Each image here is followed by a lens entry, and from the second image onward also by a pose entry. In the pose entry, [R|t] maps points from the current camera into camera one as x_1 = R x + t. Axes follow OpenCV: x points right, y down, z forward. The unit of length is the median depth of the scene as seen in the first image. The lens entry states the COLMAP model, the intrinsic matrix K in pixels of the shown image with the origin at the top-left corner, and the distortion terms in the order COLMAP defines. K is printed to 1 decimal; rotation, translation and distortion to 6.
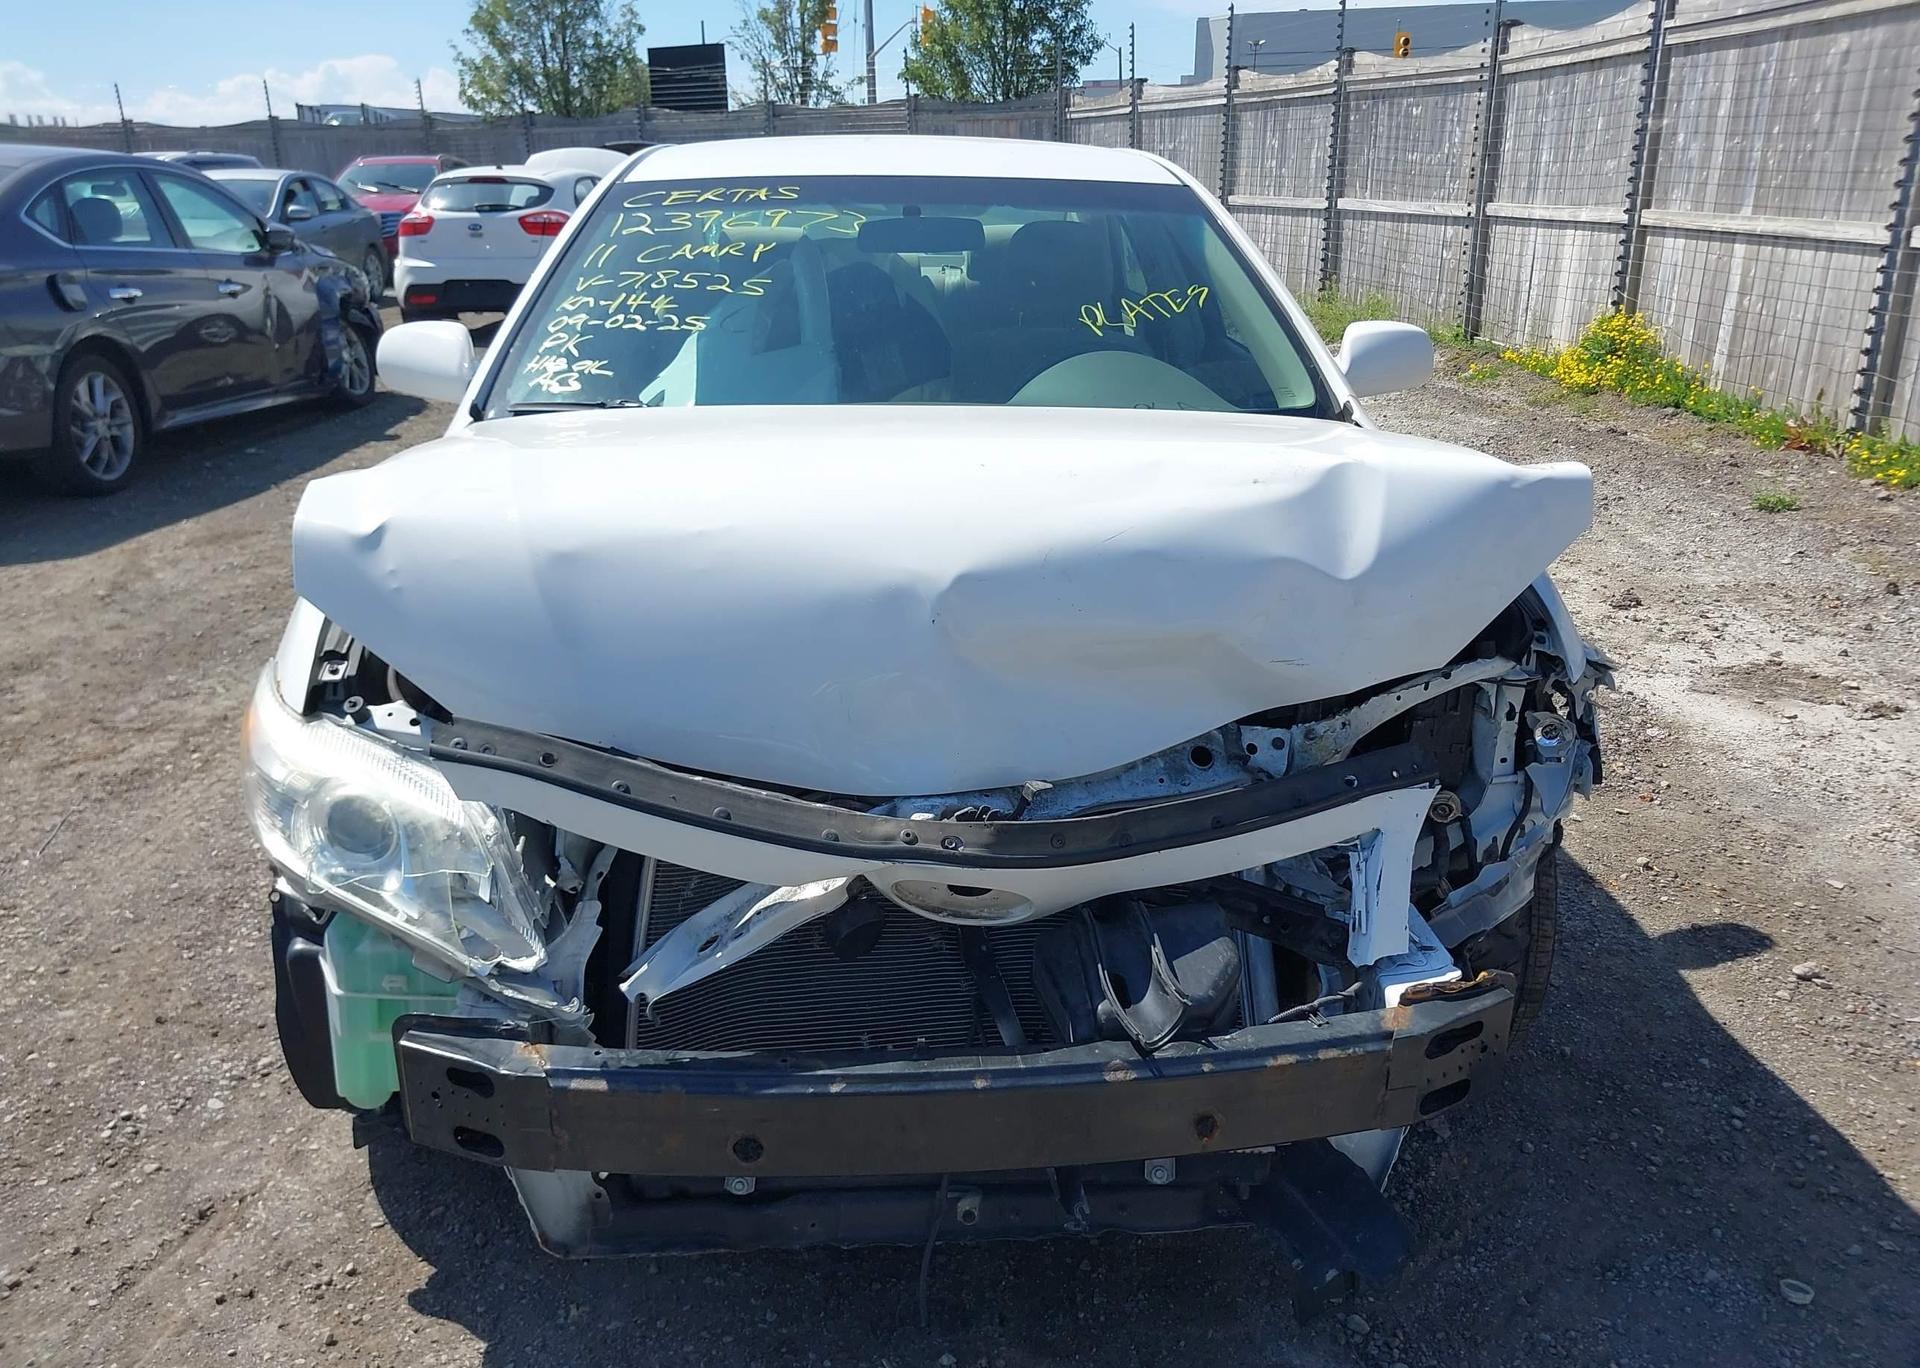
lens RADIAL K [[1500.8, 0, 979.8], [0, 1500.8, 706.5], [0, 0, 1]] dist [0.017962, -0.024201]
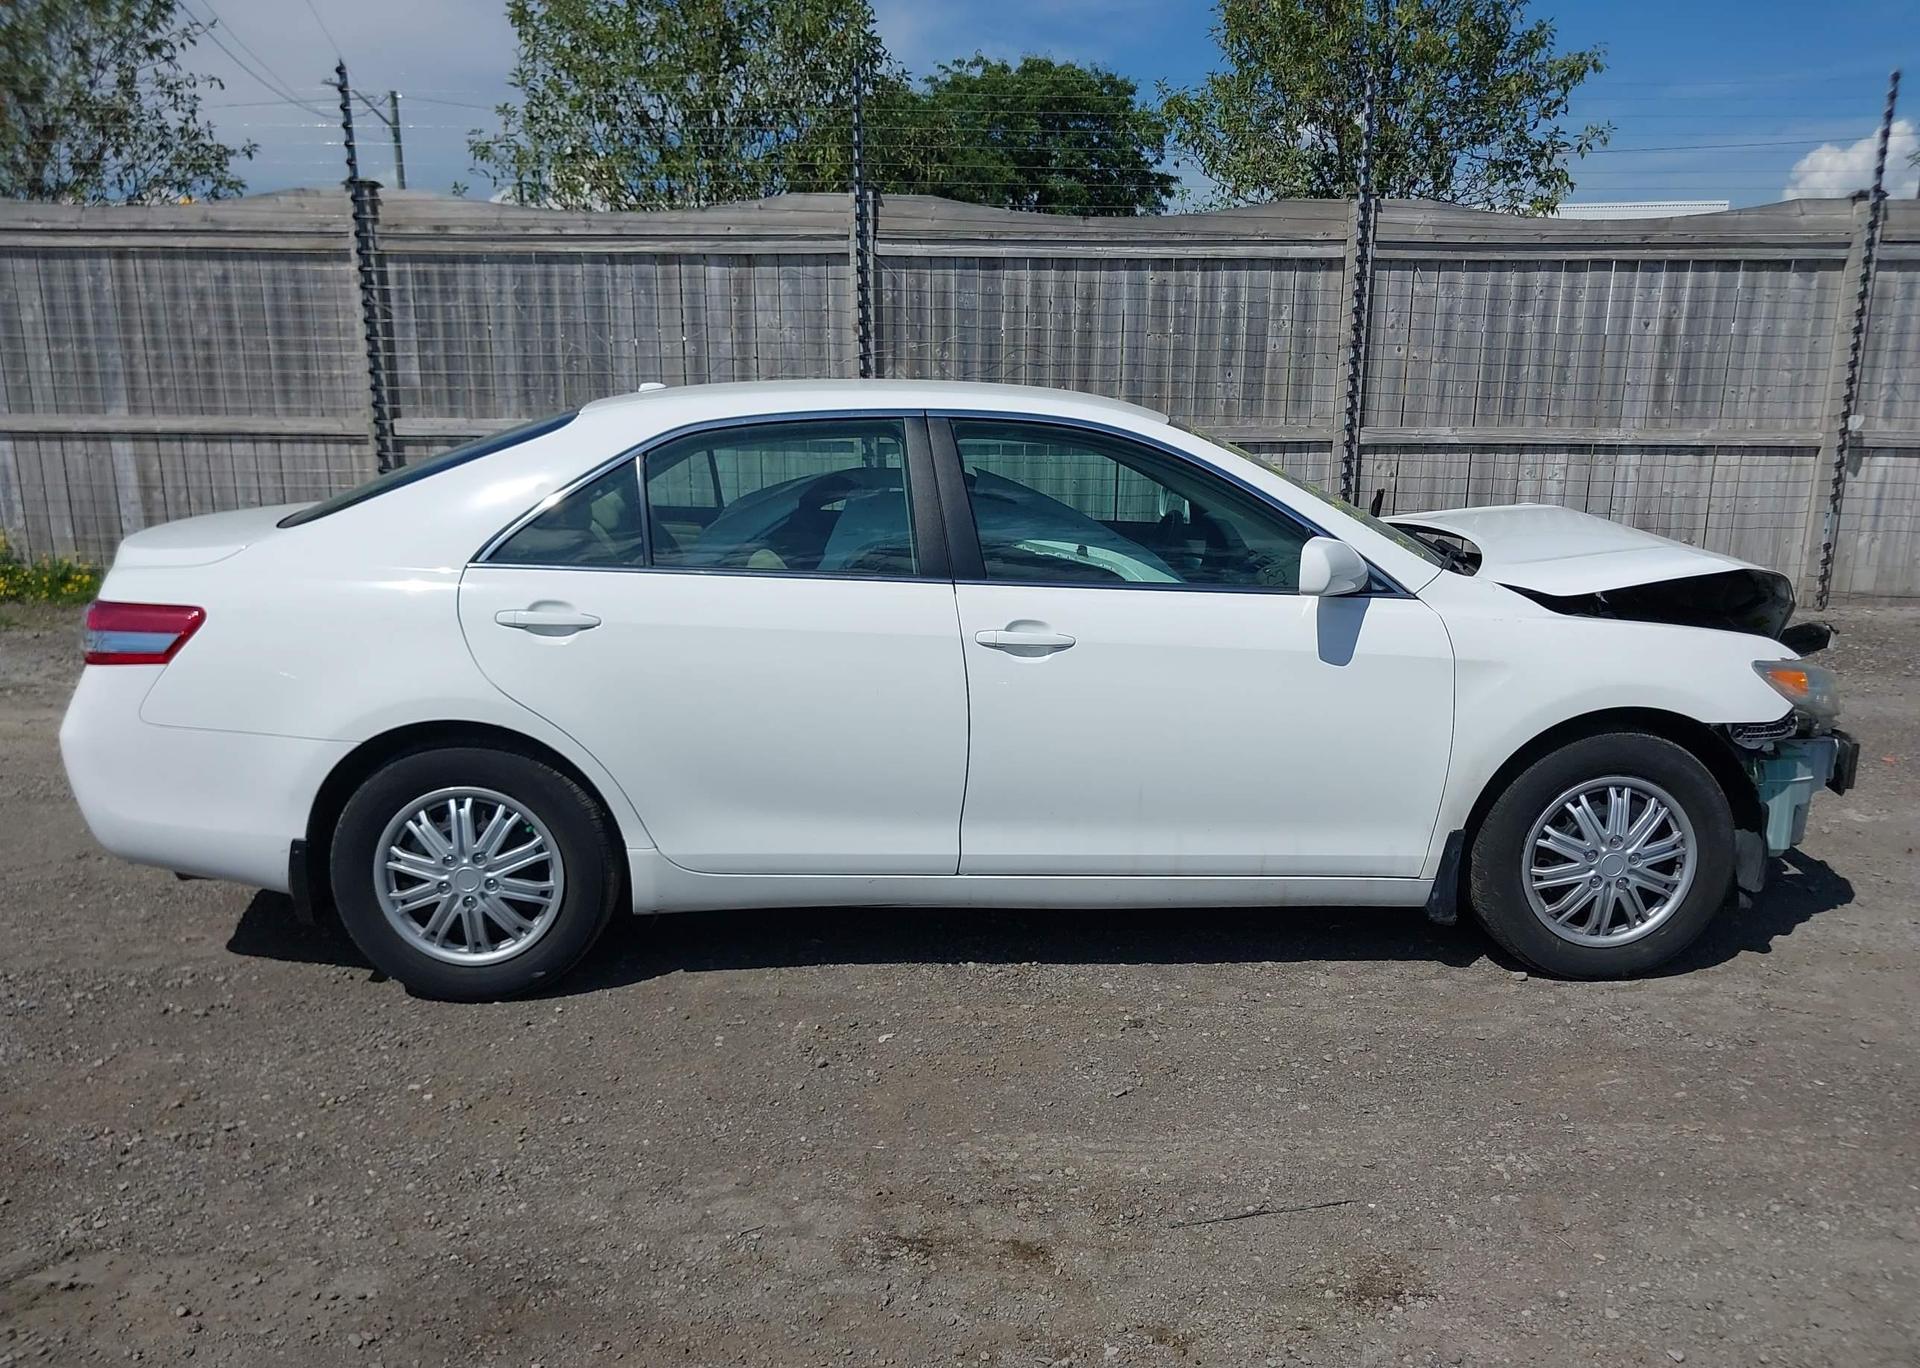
lens RADIAL K [[1500.8, 0, 962.5], [0, 1500.8, 689.5], [0, 0, 1]] dist [0.017962, -0.024201]
pose [[0.042049, -0.213189, 0.976106, -0.536247], [0.327416, 0.925962, 0.188133, -0.155360], [-0.943944, 0.311682, 0.108738, 0.391530]]
